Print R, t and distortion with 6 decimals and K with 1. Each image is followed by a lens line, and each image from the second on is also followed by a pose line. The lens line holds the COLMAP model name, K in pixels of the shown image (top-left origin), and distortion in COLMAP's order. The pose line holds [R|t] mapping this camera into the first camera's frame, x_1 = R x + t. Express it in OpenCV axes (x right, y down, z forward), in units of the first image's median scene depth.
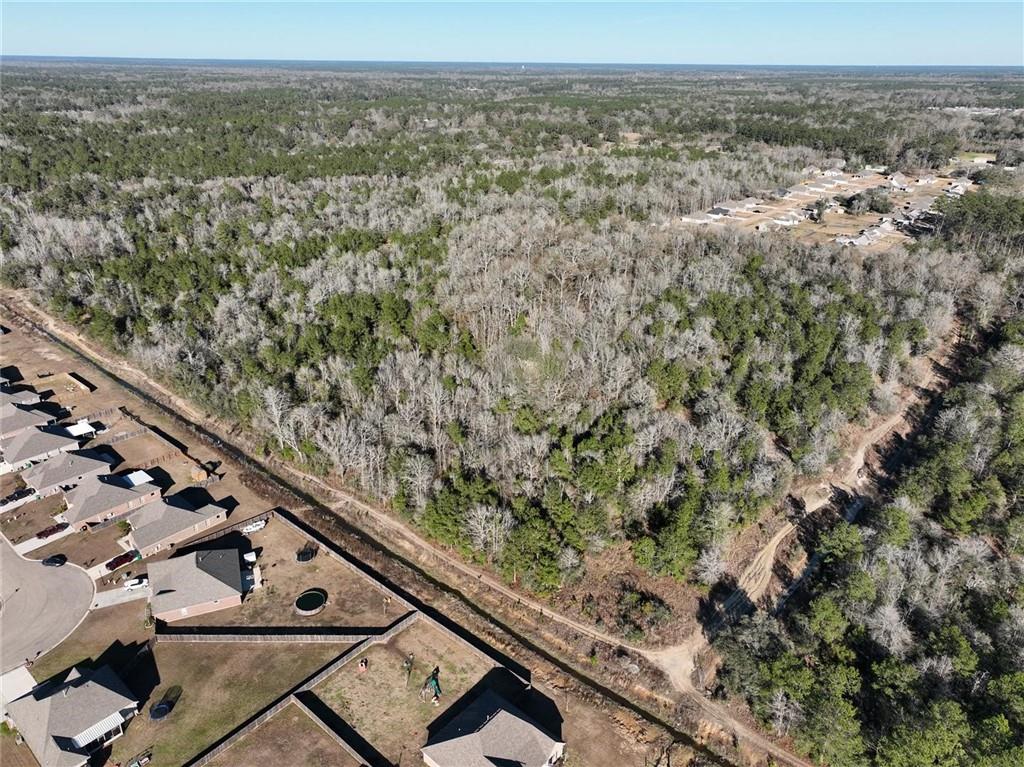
lens RADIAL K [[718.6, 0, 511.7], [0, 718.6, 388.4], [0, 0, 1]] dist [-0.004656, 0.021120]
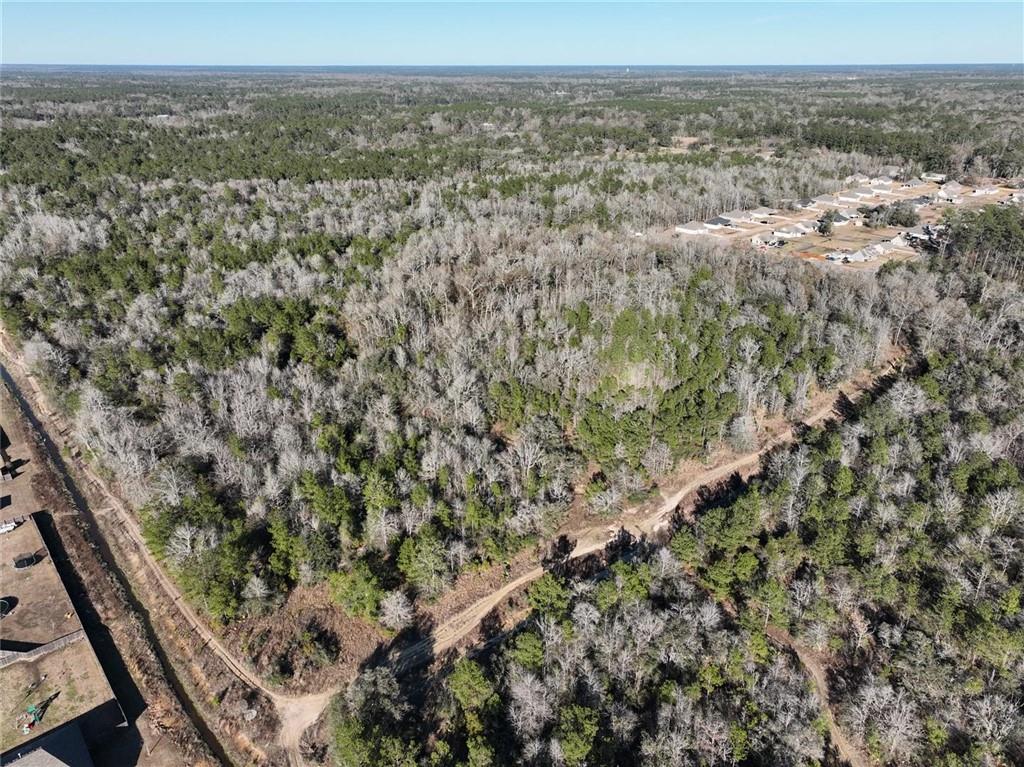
lens RADIAL K [[718.6, 0, 511.7], [0, 718.6, 388.4], [0, 0, 1]] dist [-0.004656, 0.021120]
pose [[0.989867, 0.049427, -0.133119, 0.165995], [-0.049967, 0.998751, -0.000712, -0.013727], [0.132917, 0.007356, 0.991100, 0.031313]]
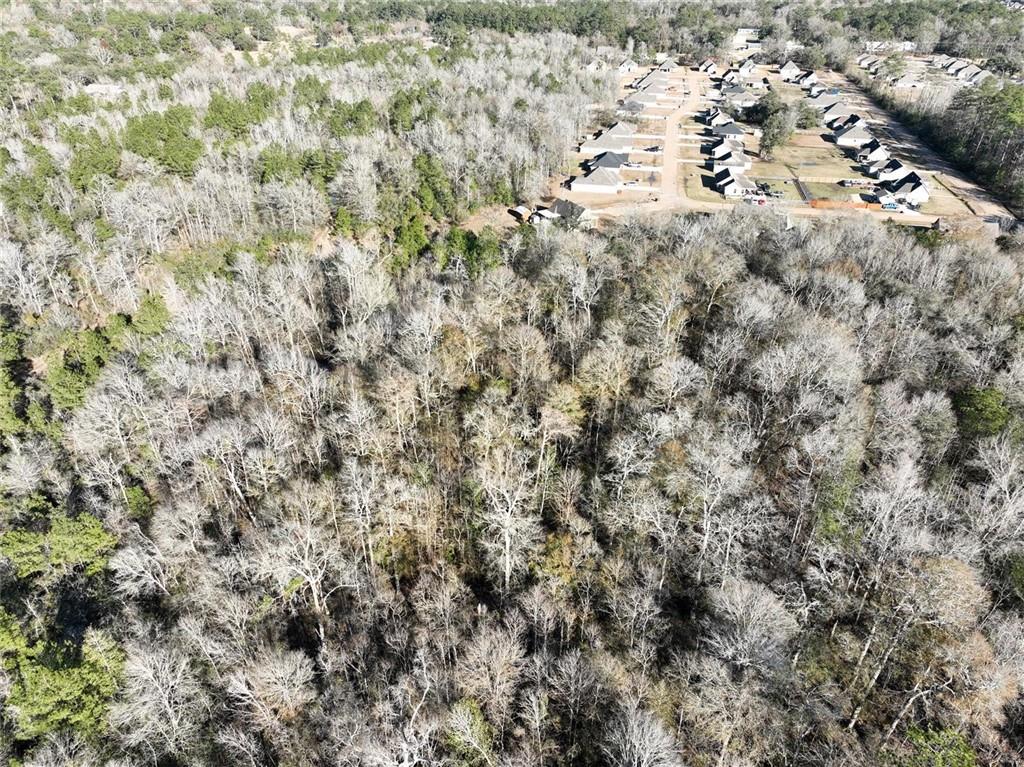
lens RADIAL K [[718.6, 0, 511.7], [0, 718.6, 388.4], [0, 0, 1]] dist [-0.004656, 0.021120]
pose [[0.872039, -0.251150, 0.420084, -0.046271], [0.198685, 0.966054, 0.165118, -0.200698], [-0.447294, -0.060525, 0.892337, 0.584196]]
